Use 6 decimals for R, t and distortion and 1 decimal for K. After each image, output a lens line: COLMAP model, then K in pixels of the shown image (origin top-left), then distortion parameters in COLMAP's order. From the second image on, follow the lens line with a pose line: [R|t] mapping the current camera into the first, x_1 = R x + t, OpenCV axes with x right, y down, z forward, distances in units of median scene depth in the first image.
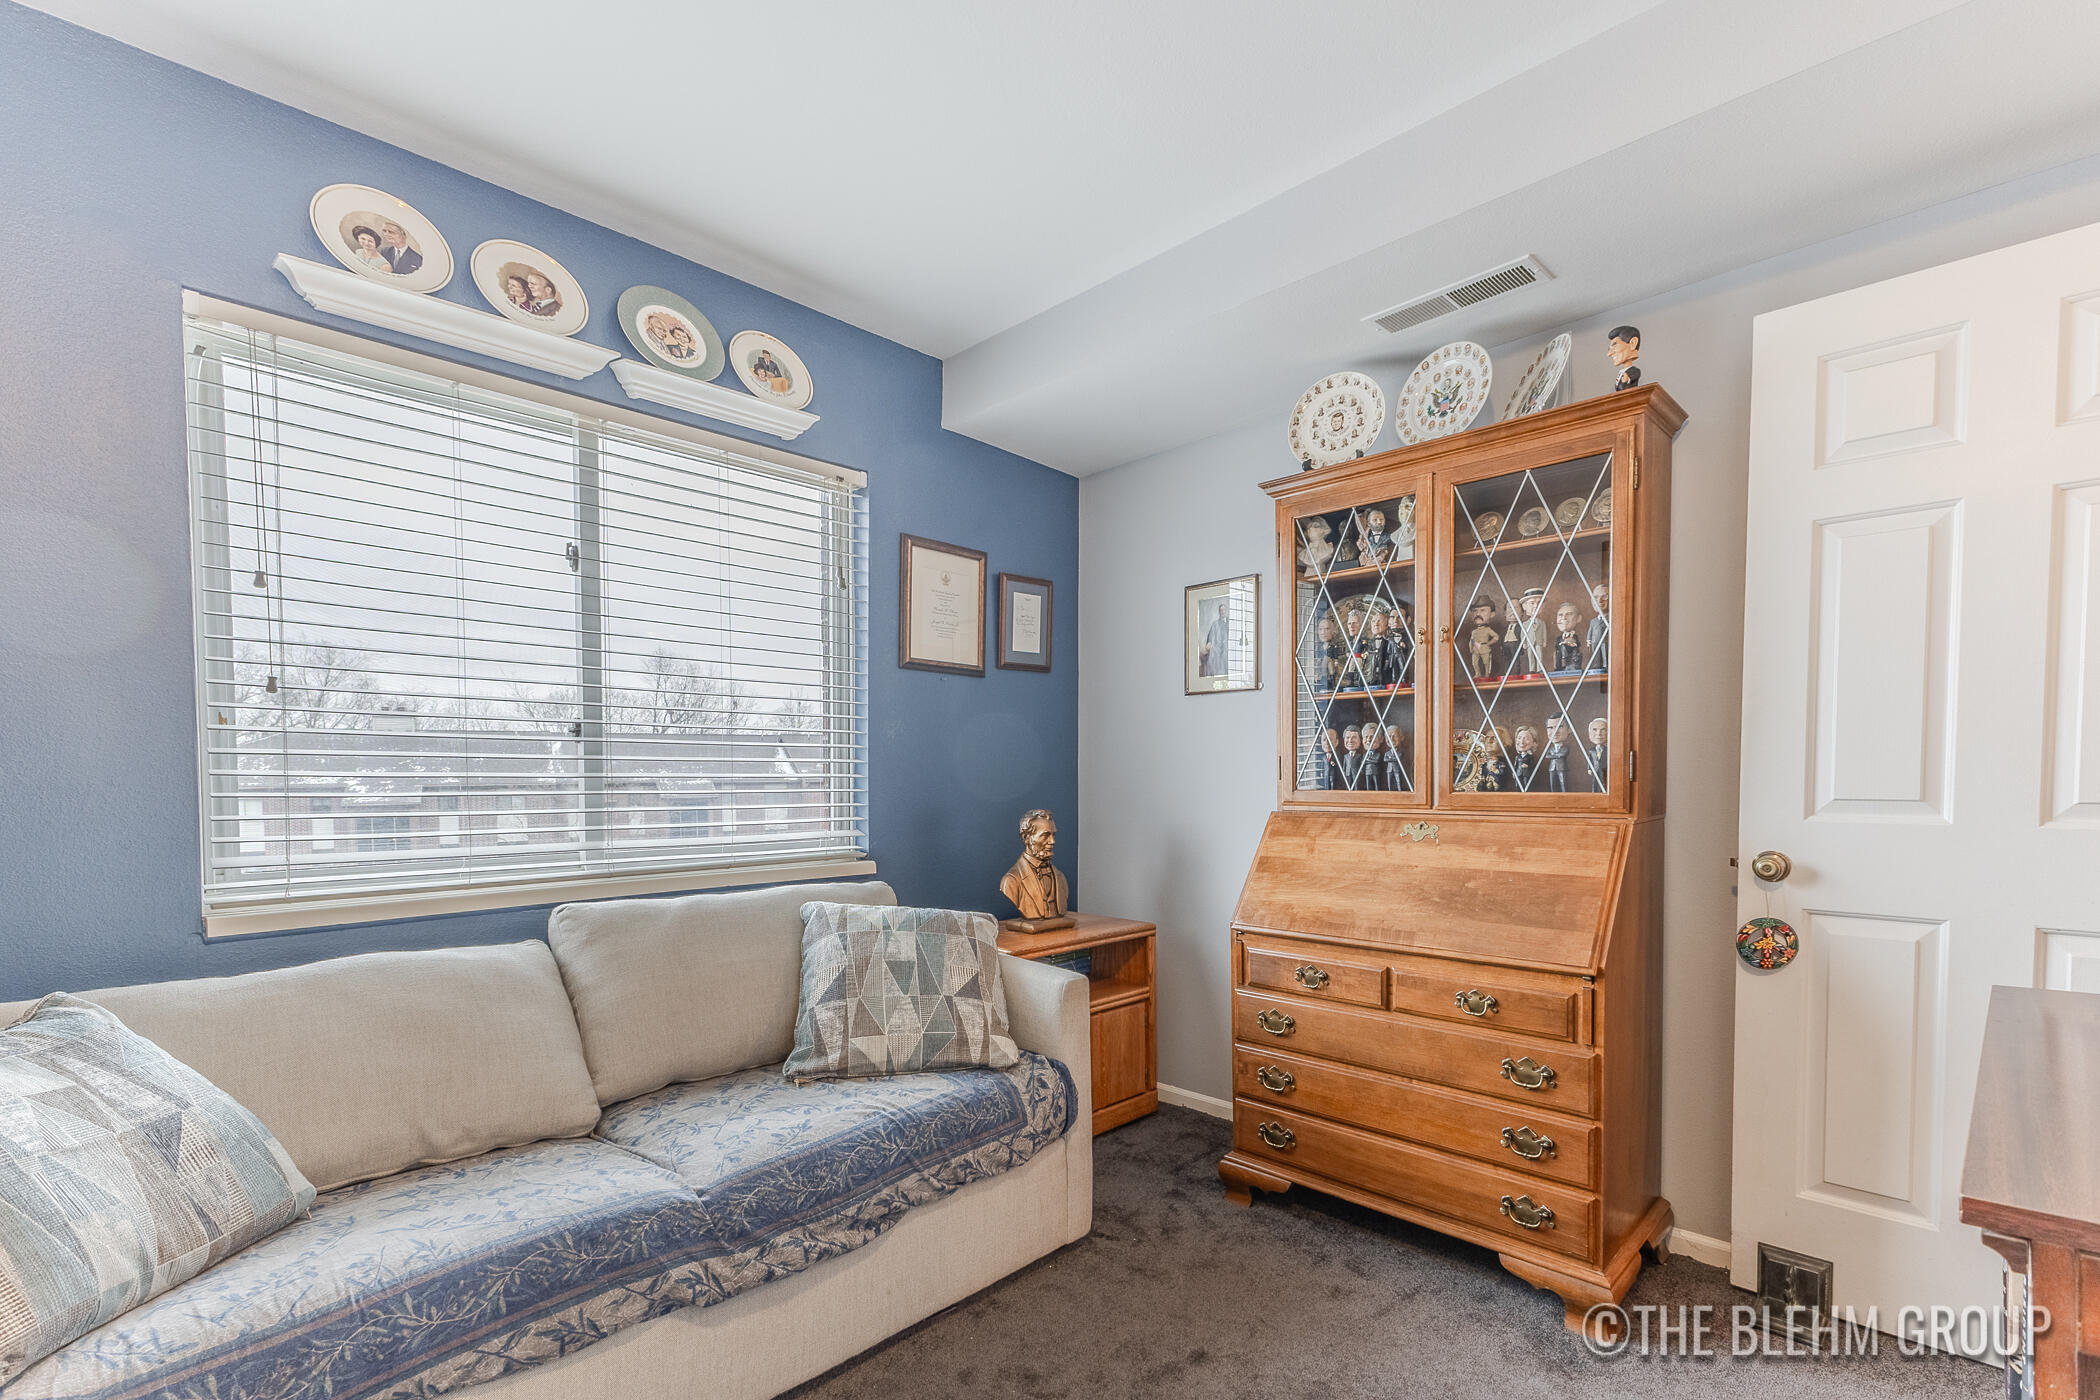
lens RADIAL K [[962.1, 0, 1051.1], [0, 962.1, 811.5], [0, 0, 1]] dist [0.002874, 0.000066]
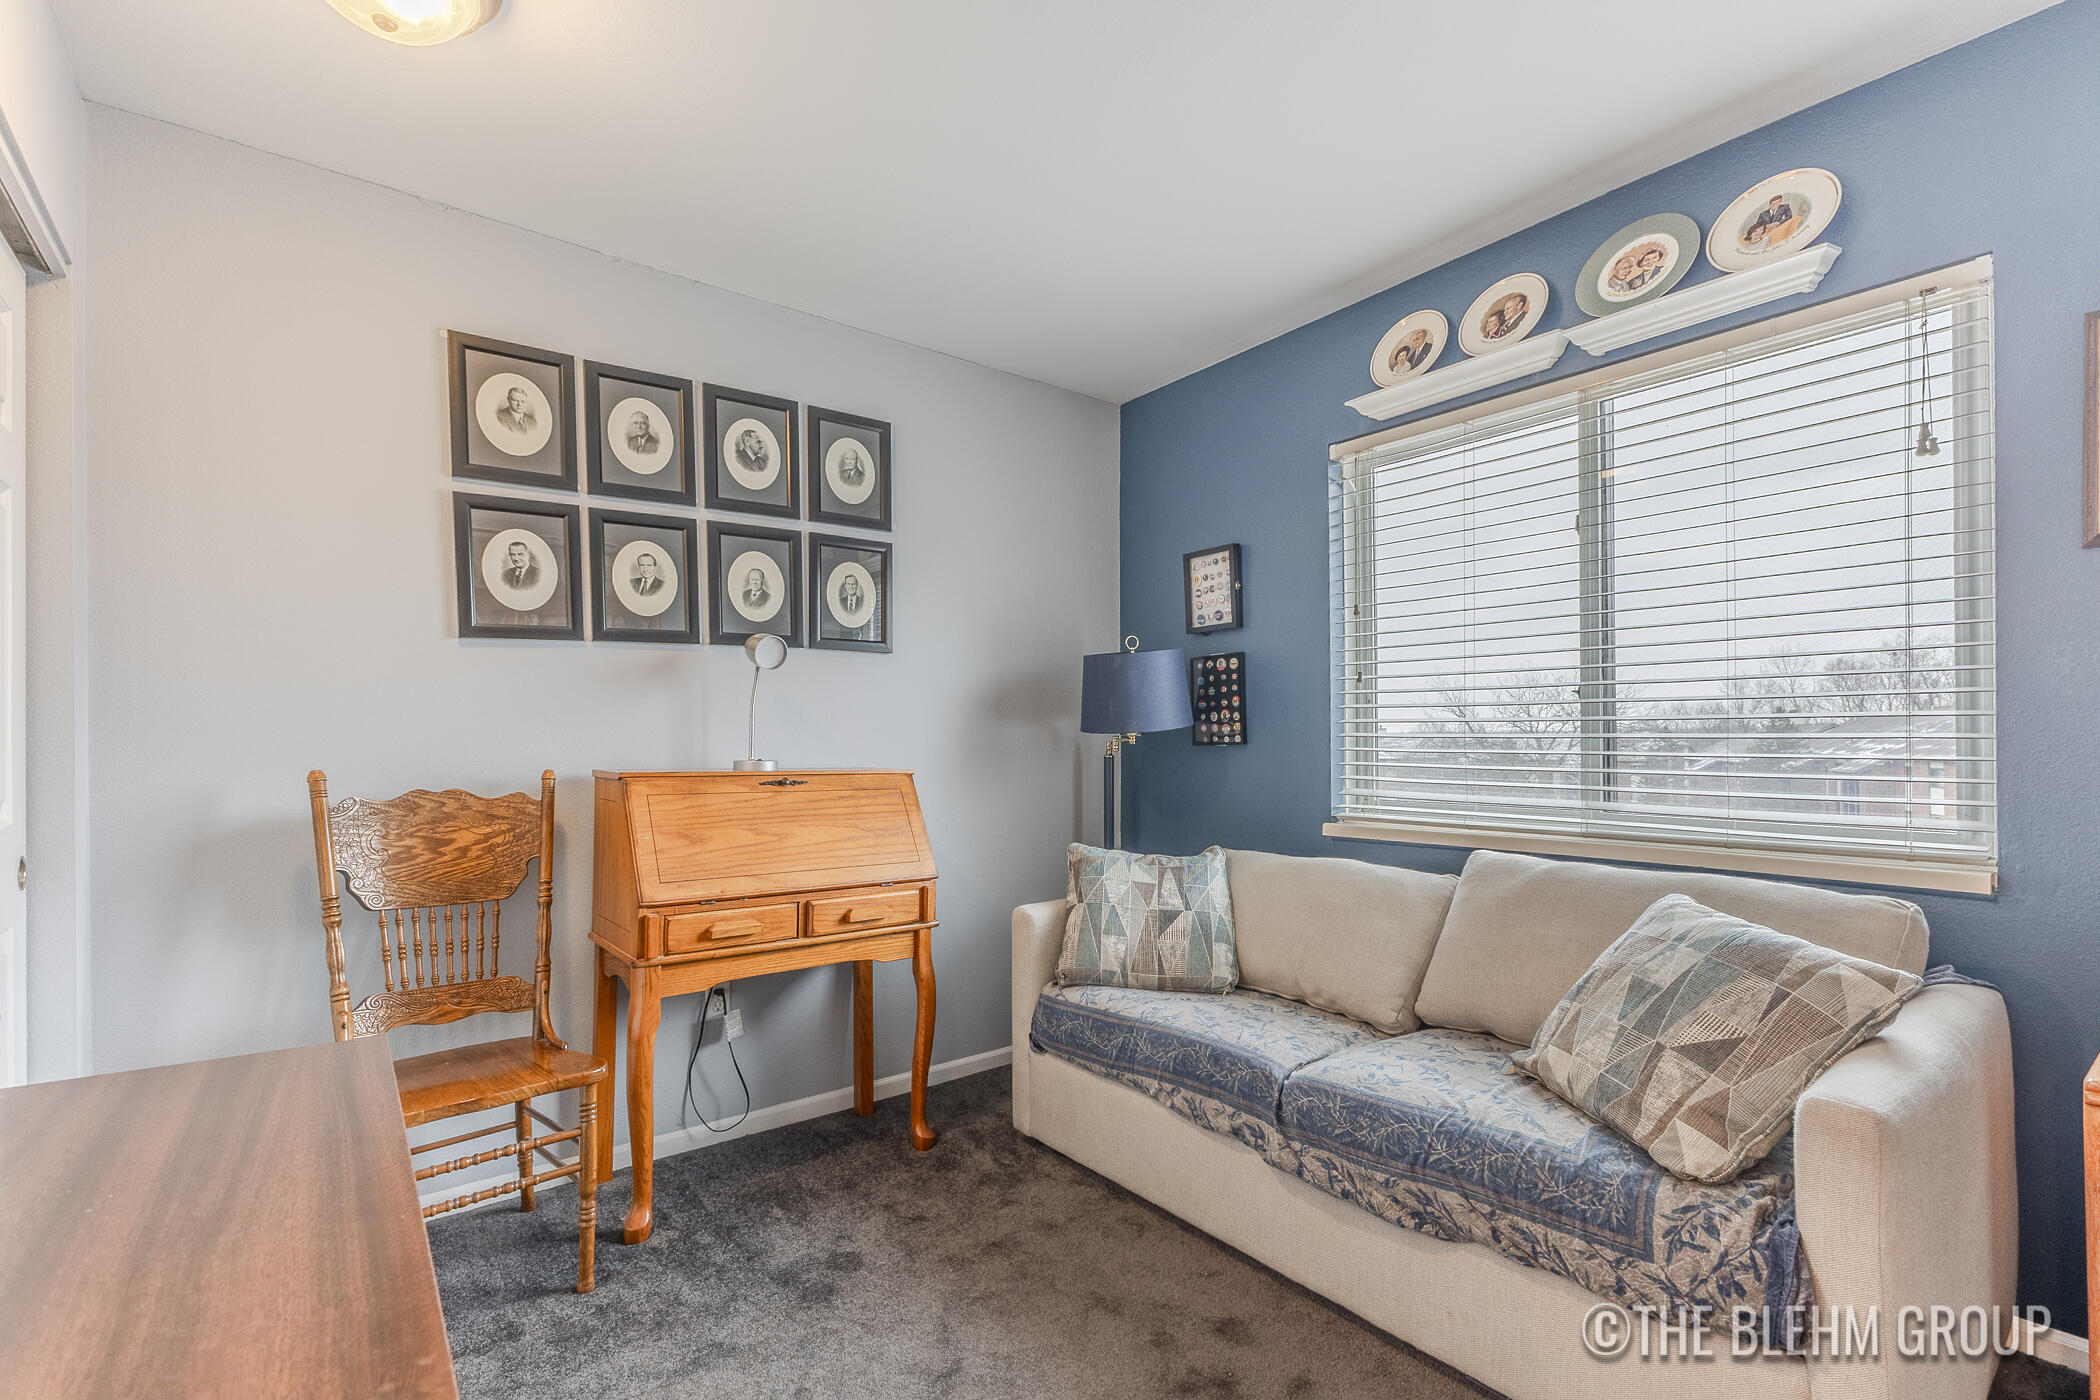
lens RADIAL K [[931.1, 0, 1050.5], [0, 931.1, 733.4], [0, 0, 1]] dist [-0.000502, -0.000040]
pose [[-0.134316, -0.002057, -0.990936, 0.669341], [-0.032639, 0.999464, 0.002350, -0.027829], [0.990401, 0.032659, -0.134311, 0.659907]]
